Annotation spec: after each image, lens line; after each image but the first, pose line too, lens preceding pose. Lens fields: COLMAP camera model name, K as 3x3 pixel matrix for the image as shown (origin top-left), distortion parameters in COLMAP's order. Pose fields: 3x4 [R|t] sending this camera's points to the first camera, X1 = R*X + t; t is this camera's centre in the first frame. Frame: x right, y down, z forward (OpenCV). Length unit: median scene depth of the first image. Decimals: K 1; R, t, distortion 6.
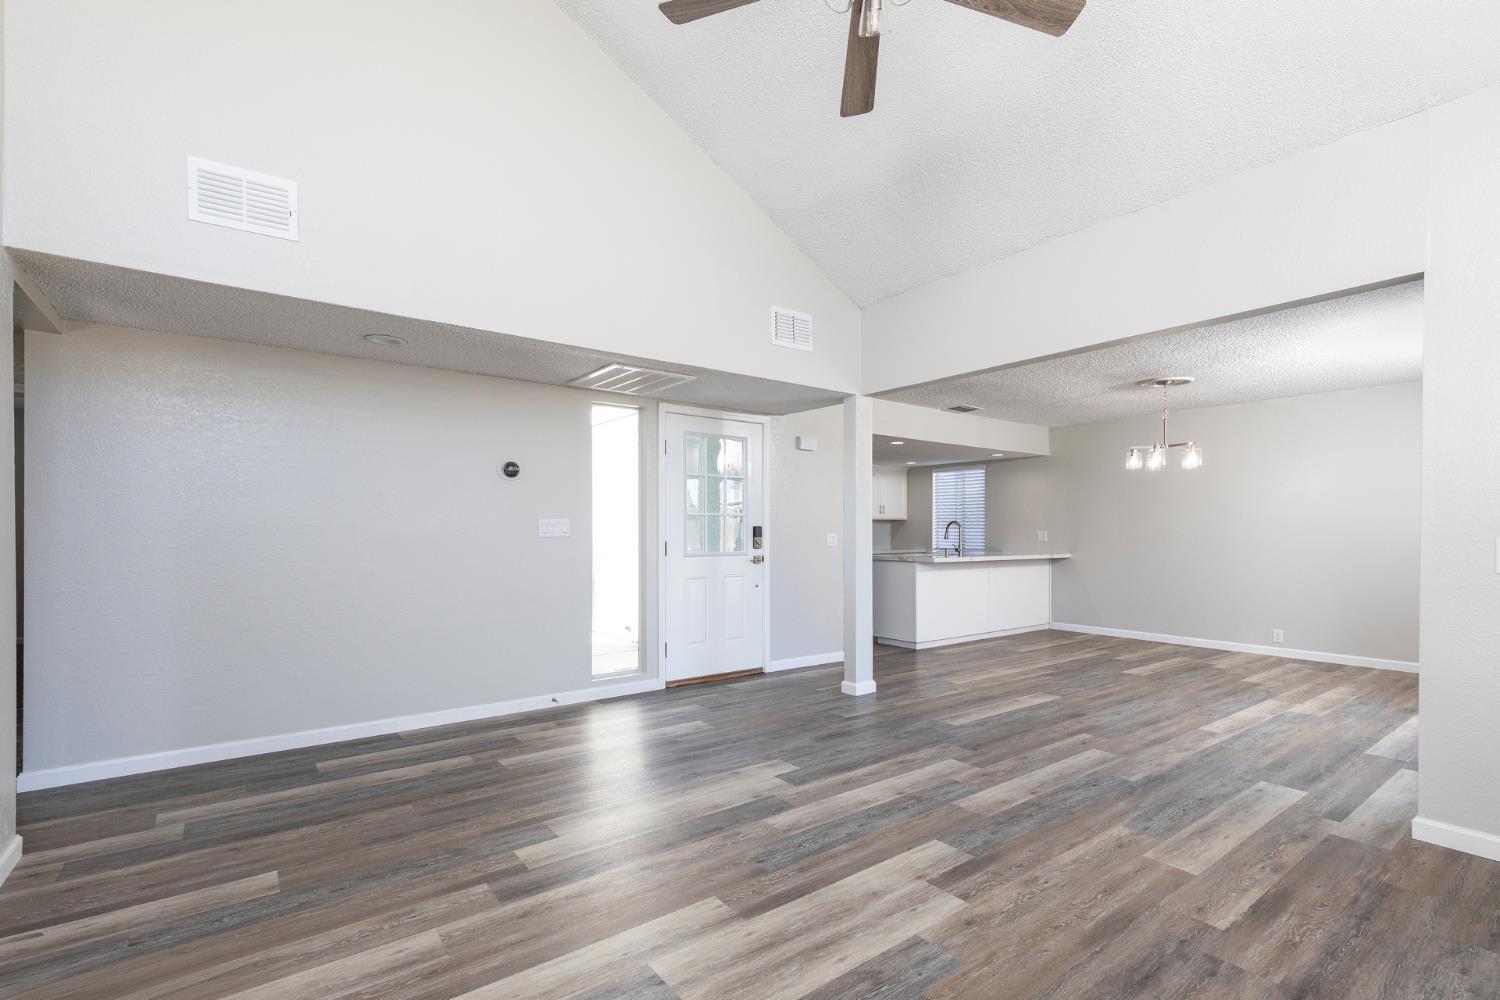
lens RADIAL K [[691.7, 0, 763.9], [0, 691.7, 529.3], [0, 0, 1]] dist [0.011727, -0.000885]
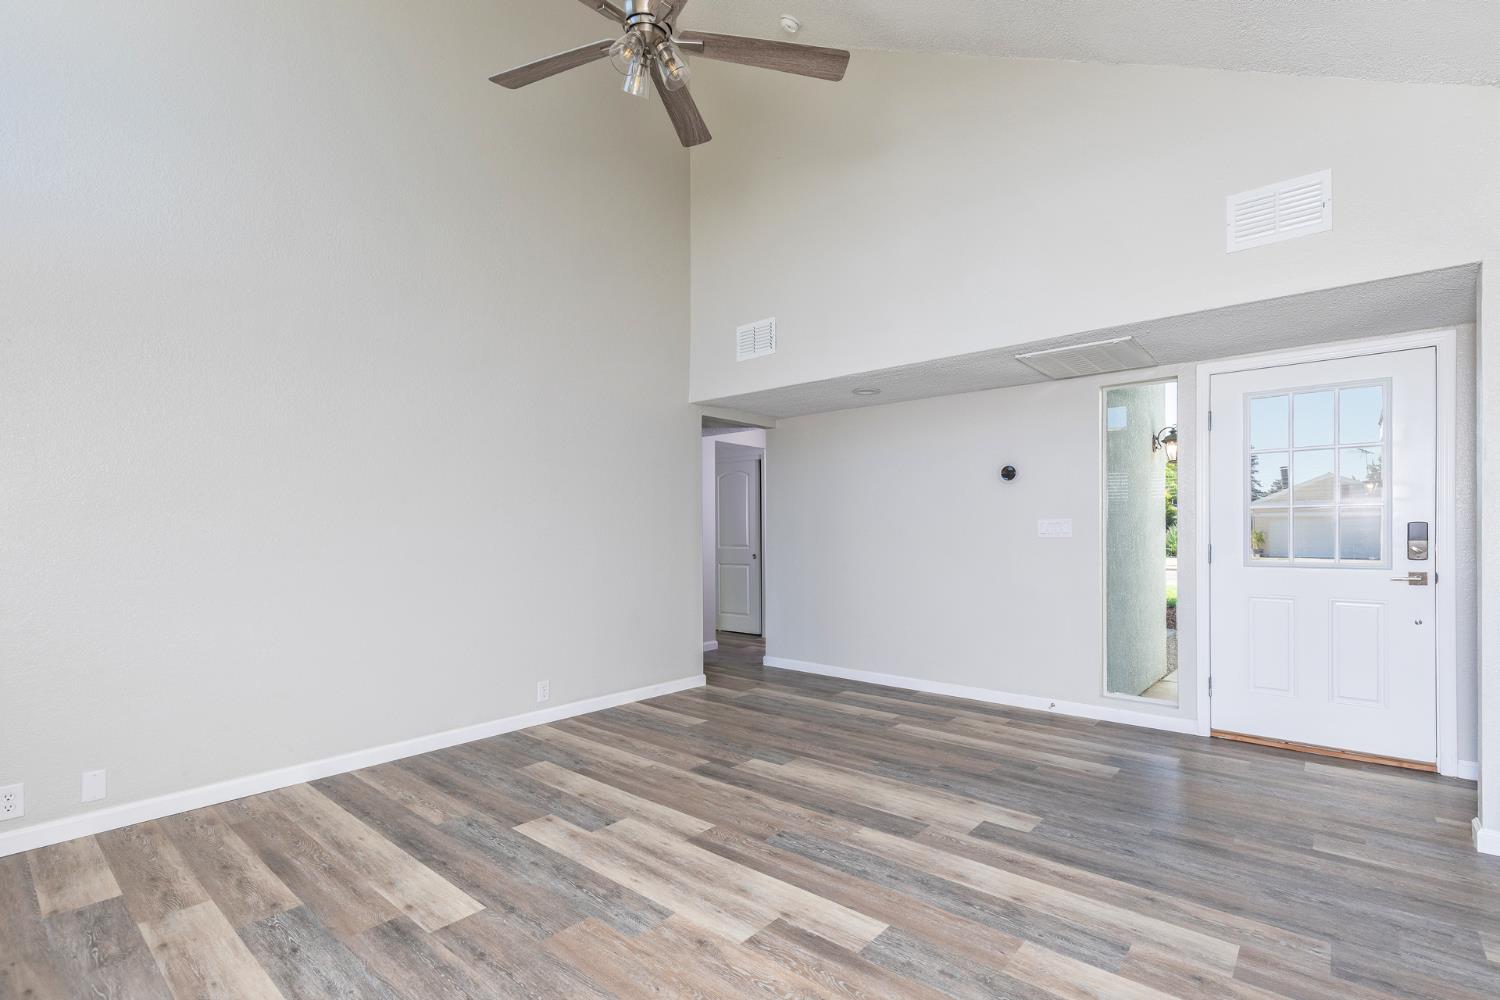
lens RADIAL K [[691.7, 0, 763.9], [0, 691.7, 529.3], [0, 0, 1]] dist [0.011727, -0.000885]
pose [[0.210878, -0.004891, -0.977500, 0.827378], [0.004673, 0.999981, -0.003995, 0.002692], [0.977501, -0.003725, 0.210896, 0.586903]]
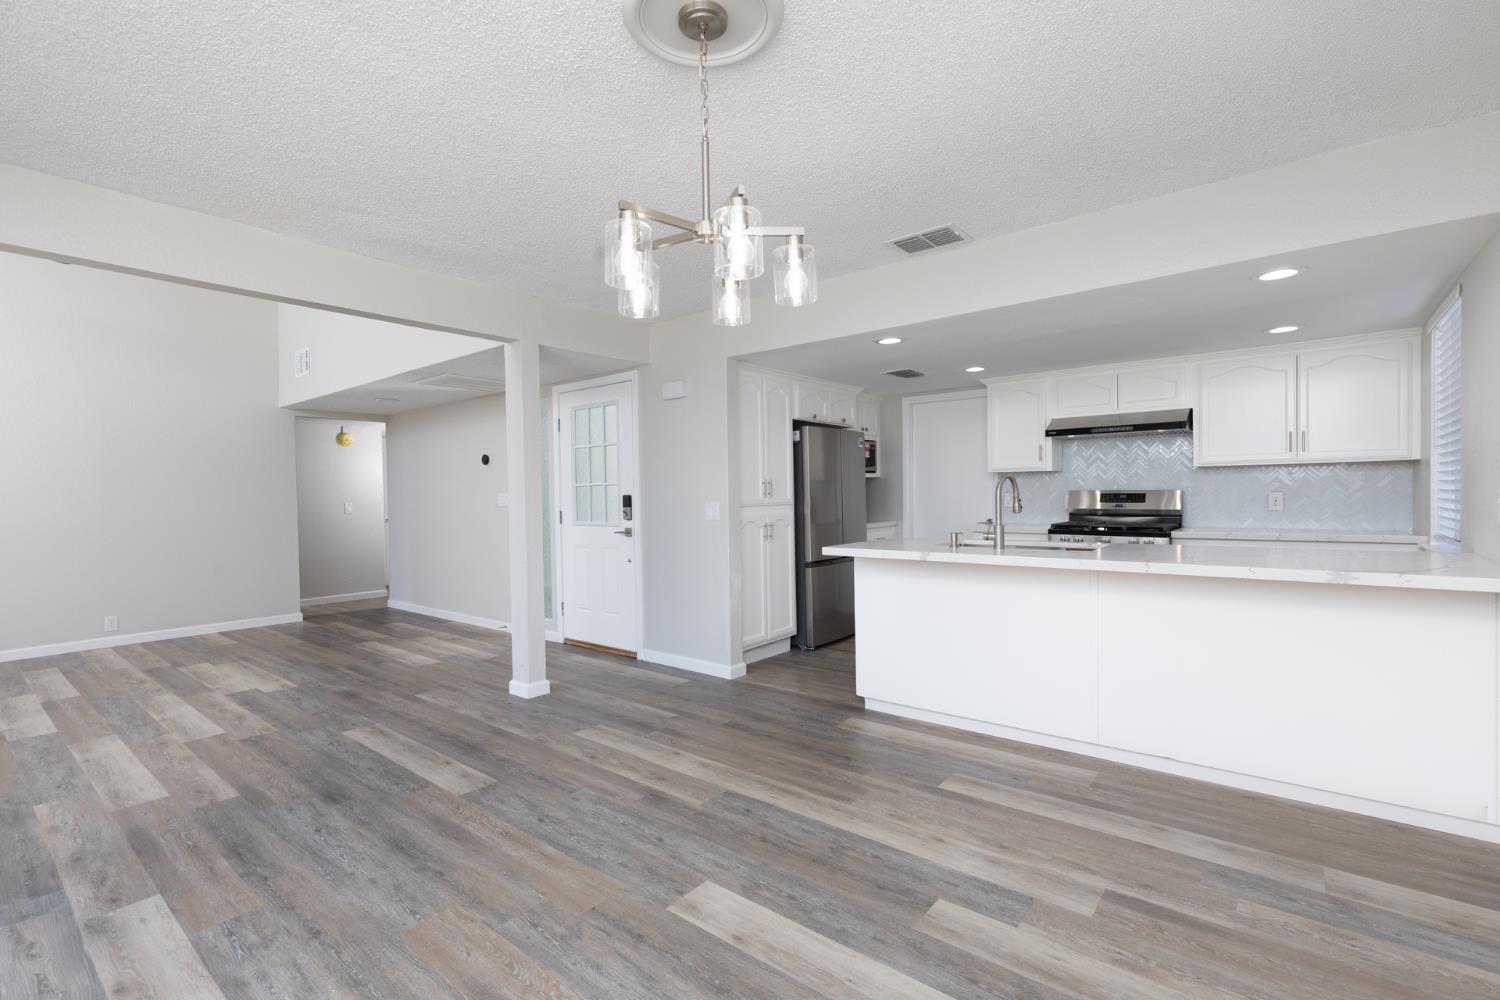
lens RADIAL K [[672.6, 0, 767.4], [0, 672.6, 503.5], [0, 0, 1]] dist [0.005048, -0.000132]
pose [[0.235605, 0.008458, -0.971812, 1.608039], [0.020085, 0.999706, 0.013570, -0.003475], [0.971641, -0.022716, 0.235366, 1.752059]]
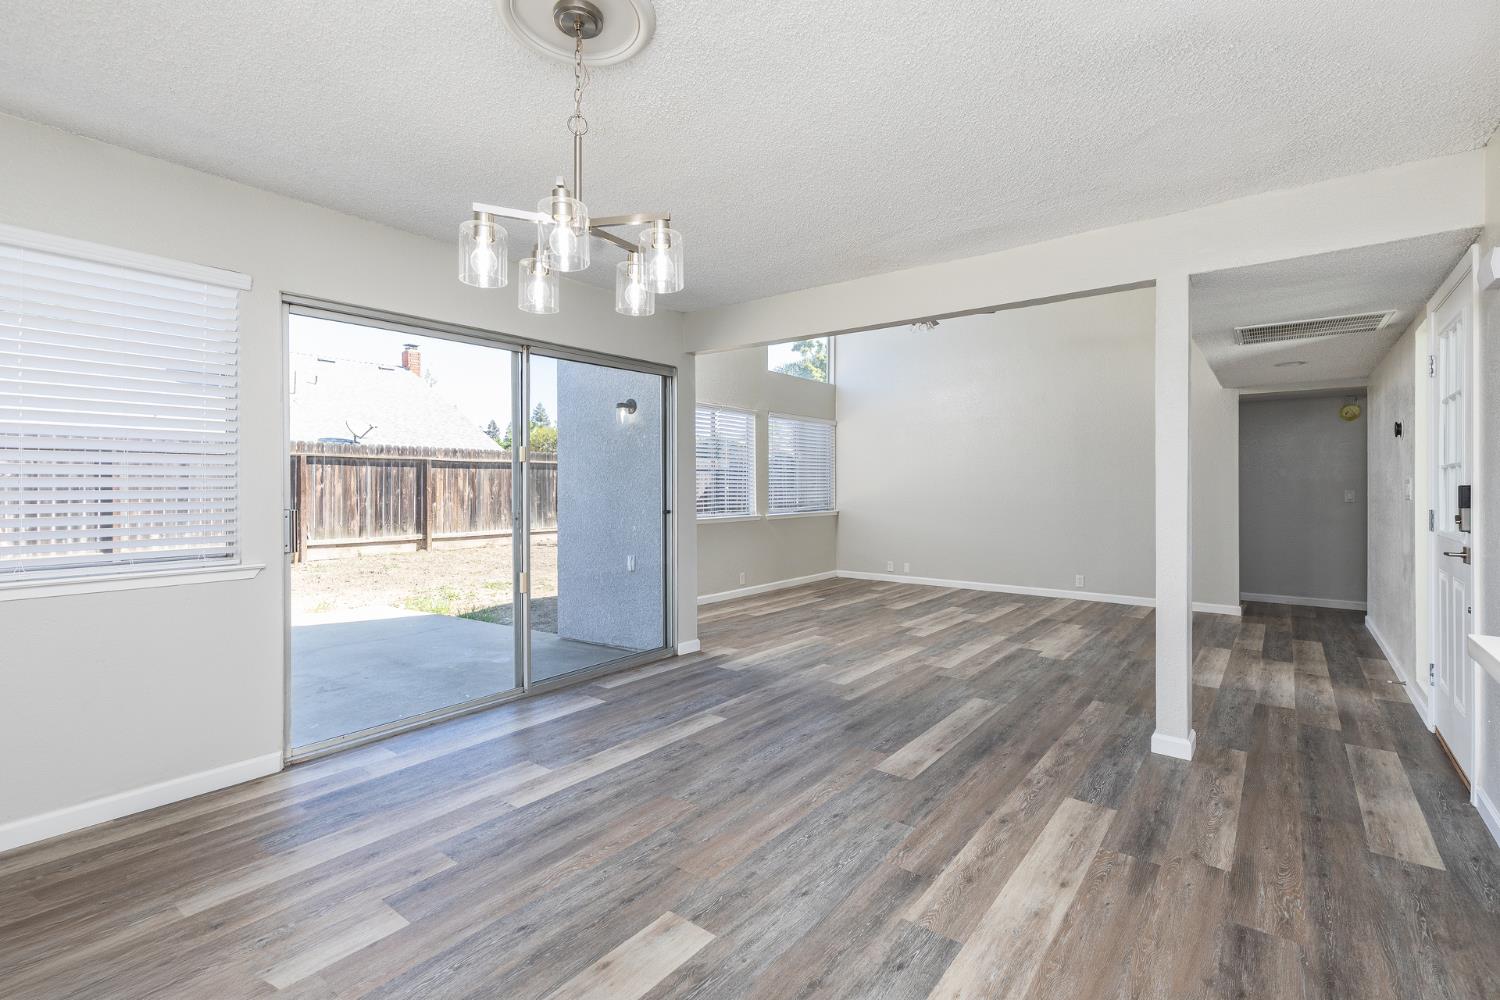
lens RADIAL K [[679.9, 0, 750.0], [0, 679.9, 500.0], [0, 0, 1]] dist [0.009589, -0.000099]
pose [[-0.969873, 0.003281, -0.243589, 1.058761], [-0.001250, 0.999829, 0.018444, -0.004151], [0.243608, 0.018193, -0.969703, 2.409333]]
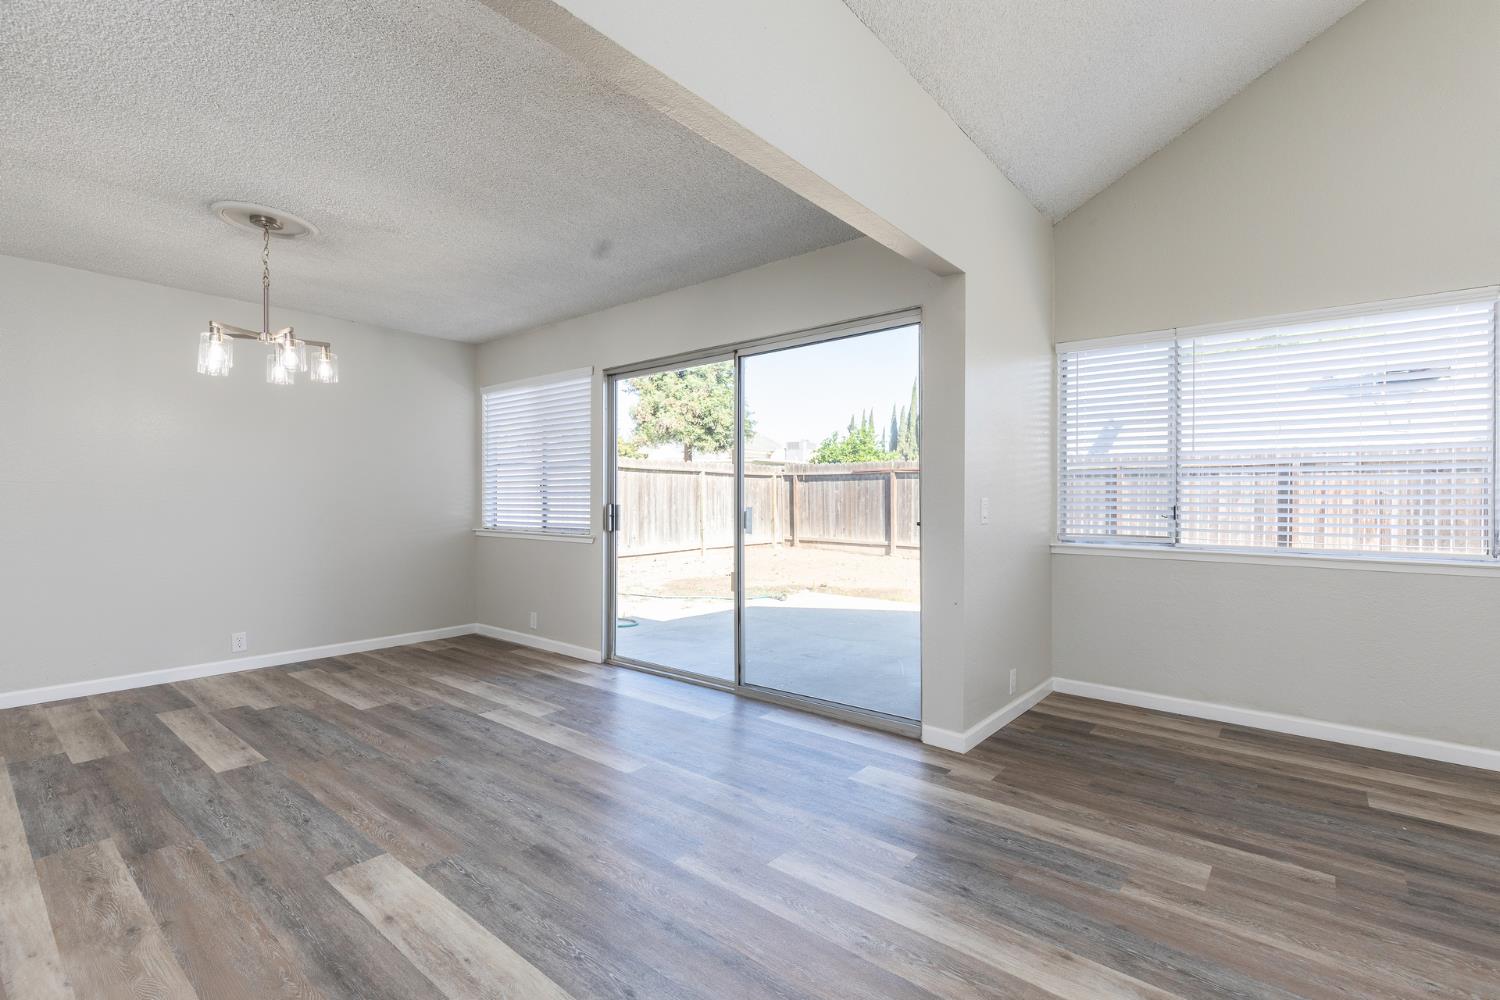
lens RADIAL K [[672.6, 0, 767.4], [0, 672.6, 503.5], [0, 0, 1]] dist [0.005048, -0.000132]
pose [[-0.226249, -0.006177, 0.974050, -0.079697], [-0.006791, 0.999966, 0.004764, 0.016422], [-0.974046, -0.005537, -0.226283, 1.341272]]
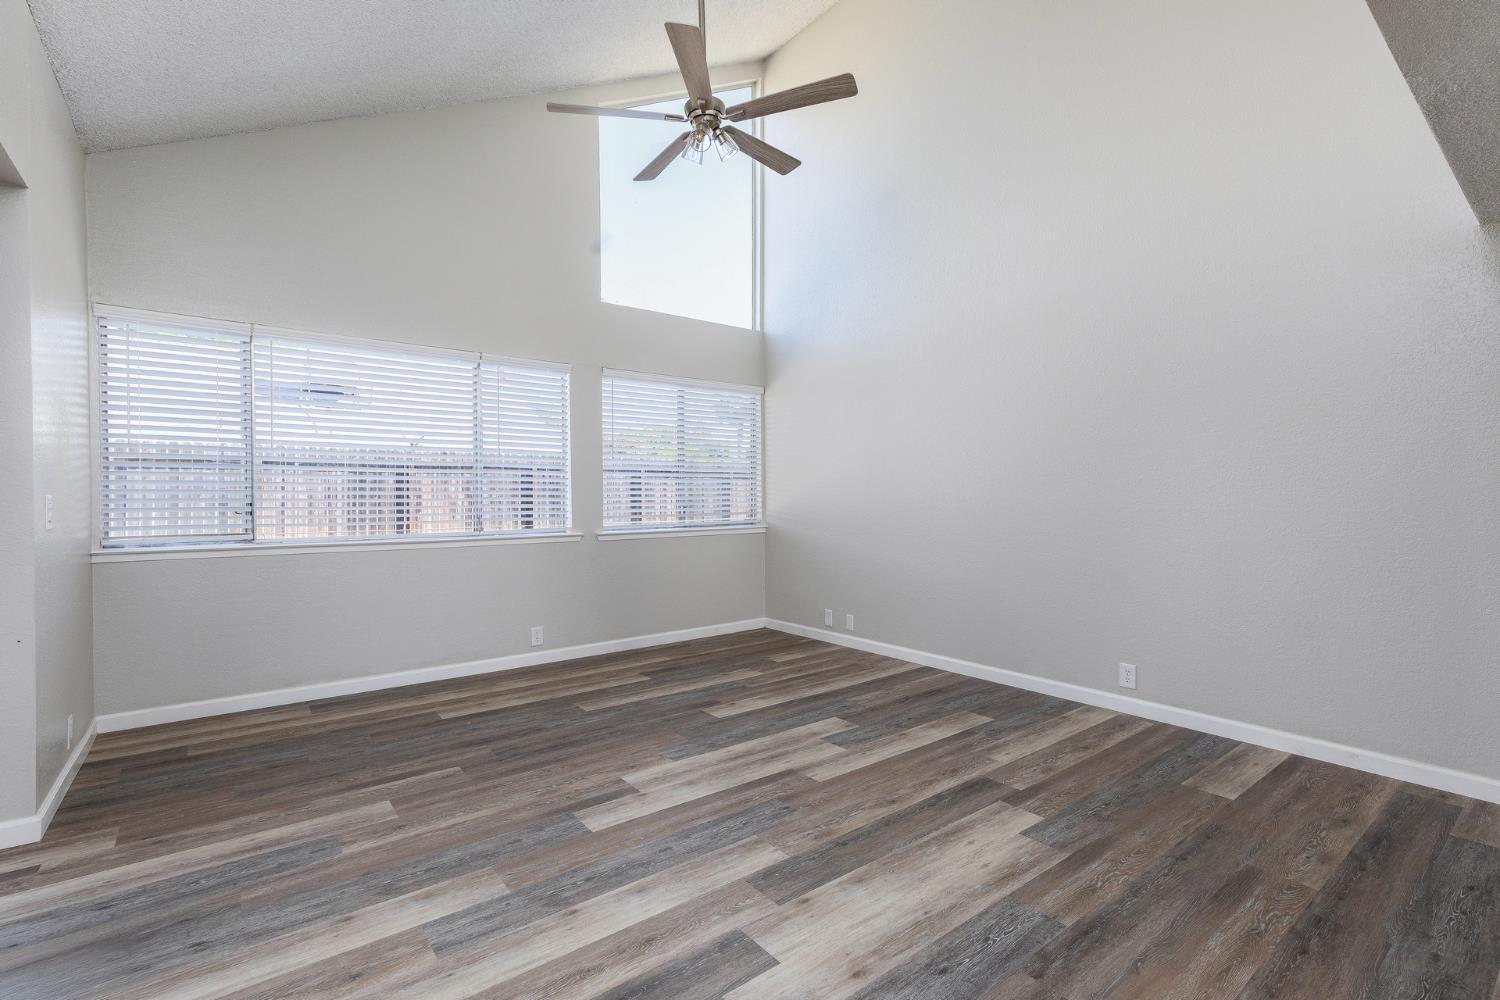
lens RADIAL K [[679.9, 0, 750.0], [0, 679.9, 500.0], [0, 0, 1]] dist [0.009589, -0.000099]
pose [[-0.999996, 0.002769, 0.000004, 0.037112], [0.002769, 0.999985, 0.004778, 0.014133], [0.000009, 0.004778, -0.999989, 1.574688]]
